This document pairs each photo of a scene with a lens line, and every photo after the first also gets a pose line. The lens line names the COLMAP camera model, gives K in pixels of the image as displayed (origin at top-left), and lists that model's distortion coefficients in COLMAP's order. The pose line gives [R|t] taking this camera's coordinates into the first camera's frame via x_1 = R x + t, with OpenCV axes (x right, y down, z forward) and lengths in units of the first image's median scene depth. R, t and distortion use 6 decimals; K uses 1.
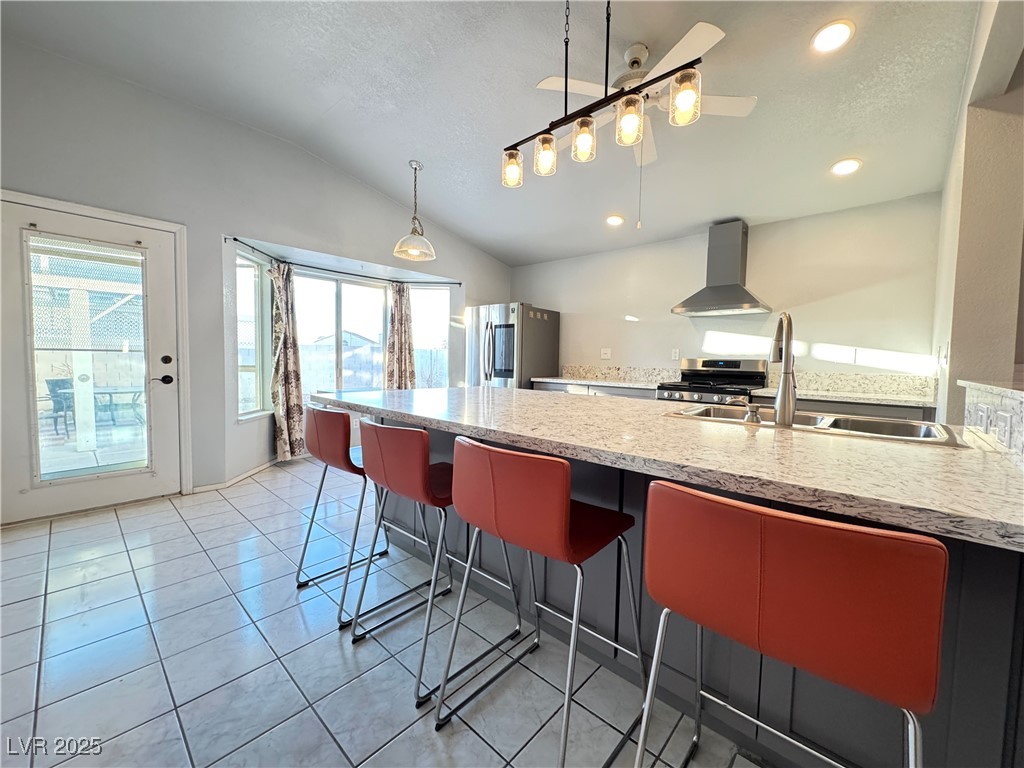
lens RADIAL K [[410.4, 0, 512.0], [0, 410.4, 384.0], [0, 0, 1]] dist [0.018417, 0.000146]
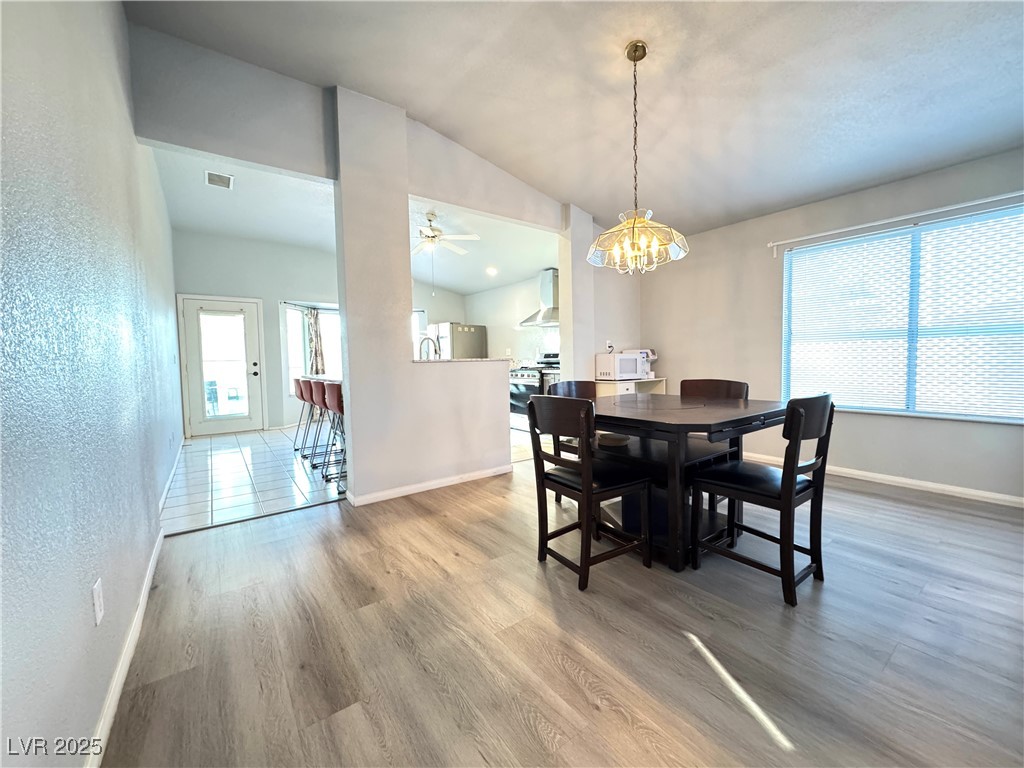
lens RADIAL K [[390.3, 0, 512.0], [0, 390.3, 384.0], [0, 0, 1]] dist [0.000371, 0.000026]
pose [[0.985708, -0.030972, -0.165592, 0.577109], [0.030602, 0.999520, -0.004790, 0.068207], [0.165661, -0.000346, 0.986183, -0.543173]]
